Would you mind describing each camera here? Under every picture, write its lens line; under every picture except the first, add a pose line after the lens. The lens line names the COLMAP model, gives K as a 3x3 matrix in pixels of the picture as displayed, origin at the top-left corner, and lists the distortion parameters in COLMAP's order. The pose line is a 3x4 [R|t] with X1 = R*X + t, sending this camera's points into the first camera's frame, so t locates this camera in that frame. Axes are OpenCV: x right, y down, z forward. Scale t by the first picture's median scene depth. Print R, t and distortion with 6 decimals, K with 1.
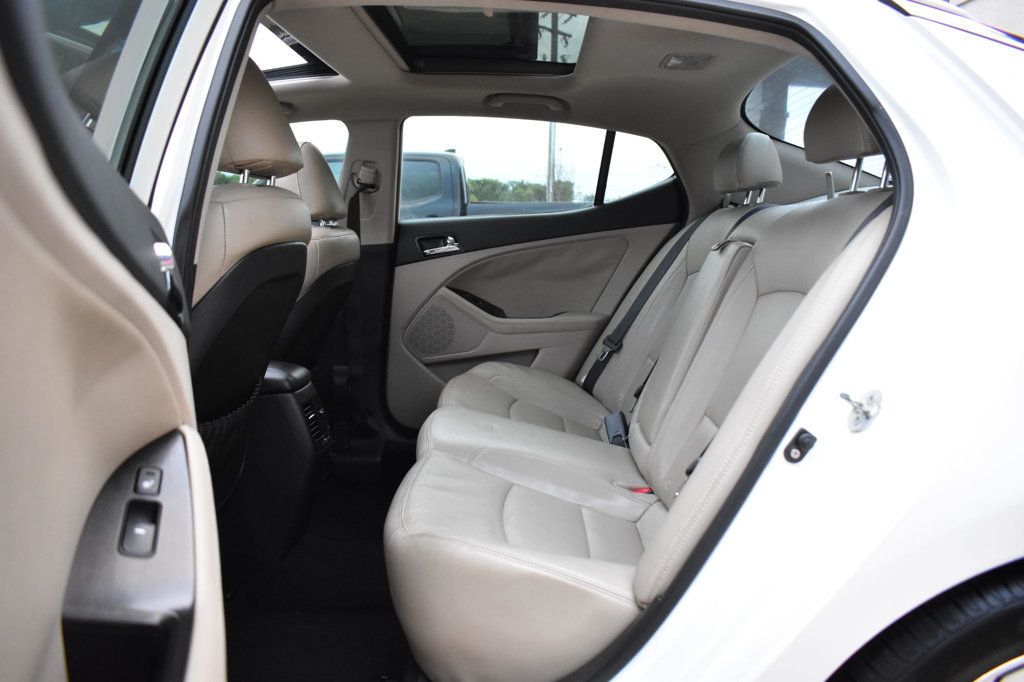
lens RADIAL K [[796.2, 0, 511.9], [0, 796.2, 341.8], [0, 0, 1]] dist [-0.099080, 0.014836]
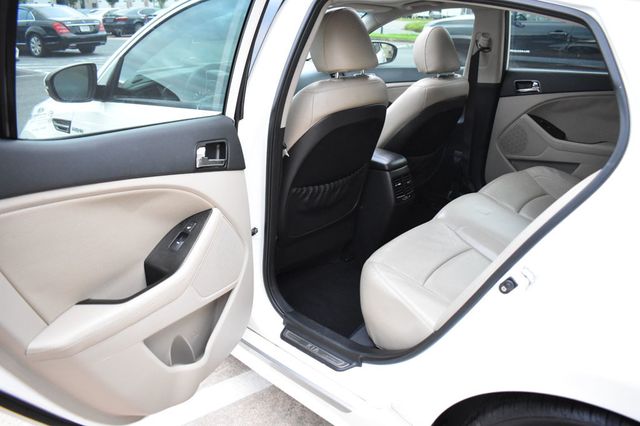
lens RADIAL K [[497.6, 0, 321.5], [0, 497.6, 211.6], [0, 0, 1]] dist [-0.099080, 0.014836]
pose [[0.741671, 0.243533, -0.624992, 0.270890], [-0.088562, 0.959158, 0.268648, -0.108197], [0.664892, -0.143898, 0.732948, -0.017018]]
